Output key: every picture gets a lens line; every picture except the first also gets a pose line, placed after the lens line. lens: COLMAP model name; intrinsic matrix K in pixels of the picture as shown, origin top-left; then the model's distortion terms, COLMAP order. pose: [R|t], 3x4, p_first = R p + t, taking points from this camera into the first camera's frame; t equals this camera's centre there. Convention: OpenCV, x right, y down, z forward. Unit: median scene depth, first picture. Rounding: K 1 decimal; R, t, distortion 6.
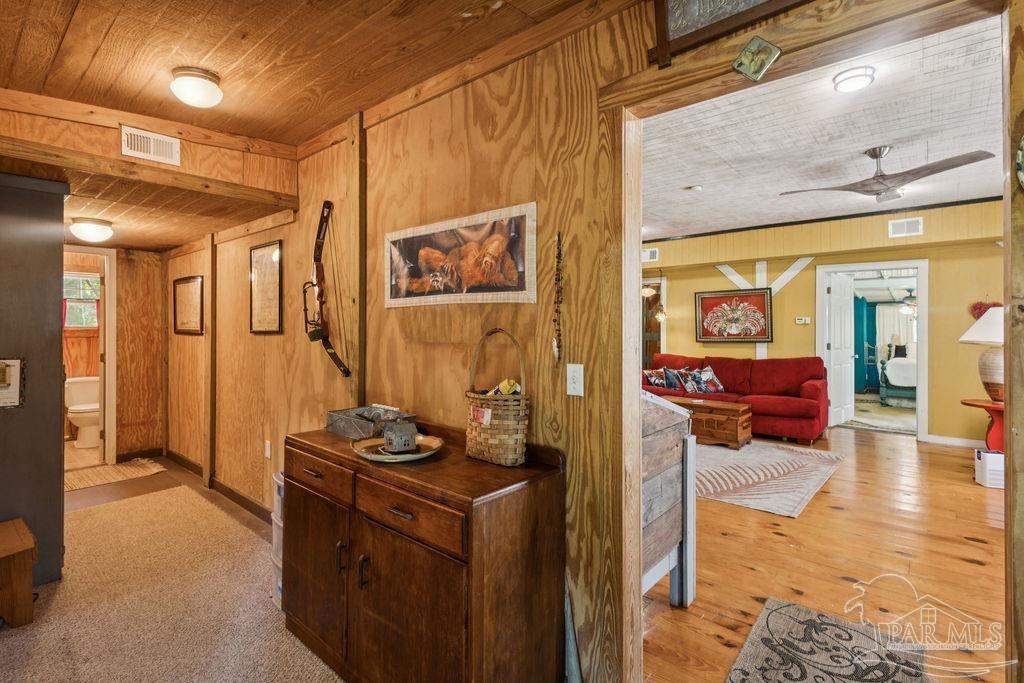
lens RADIAL K [[479.0, 0, 519.2], [0, 479.0, 318.8], [0, 0, 1]] dist [0.003097, -0.001208]
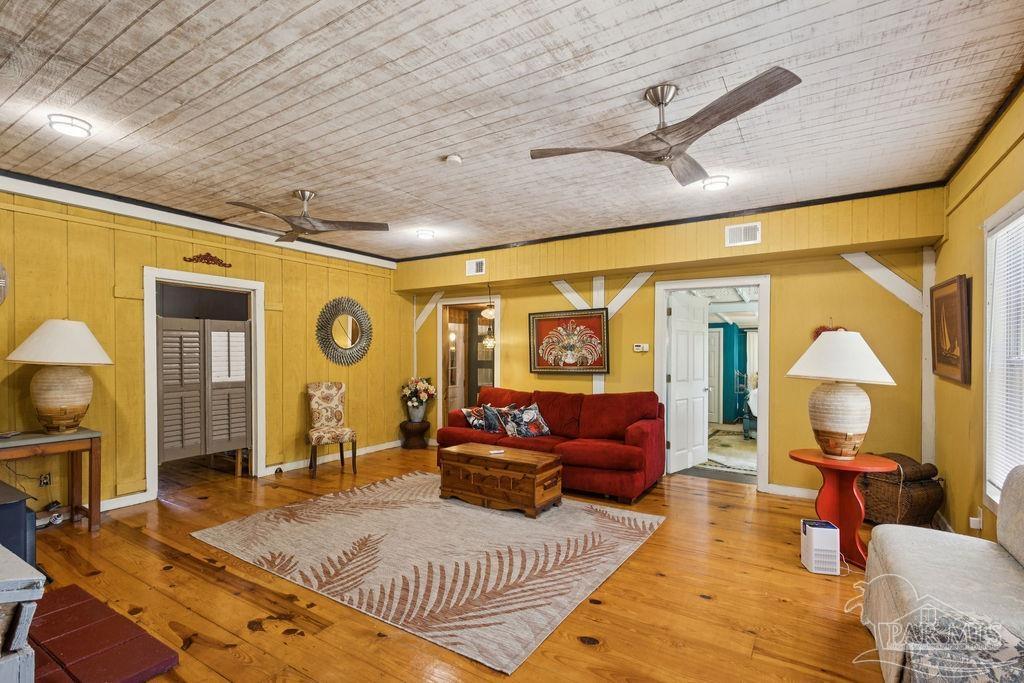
lens RADIAL K [[479.0, 0, 512.4], [0, 479.0, 349.6], [0, 0, 1]] dist [0.003097, -0.001208]
pose [[0.989573, 0.002268, 0.144018, 0.247612], [-0.003880, 0.999933, 0.010908, -0.001231], [-0.143983, -0.011353, 0.989515, 0.203699]]
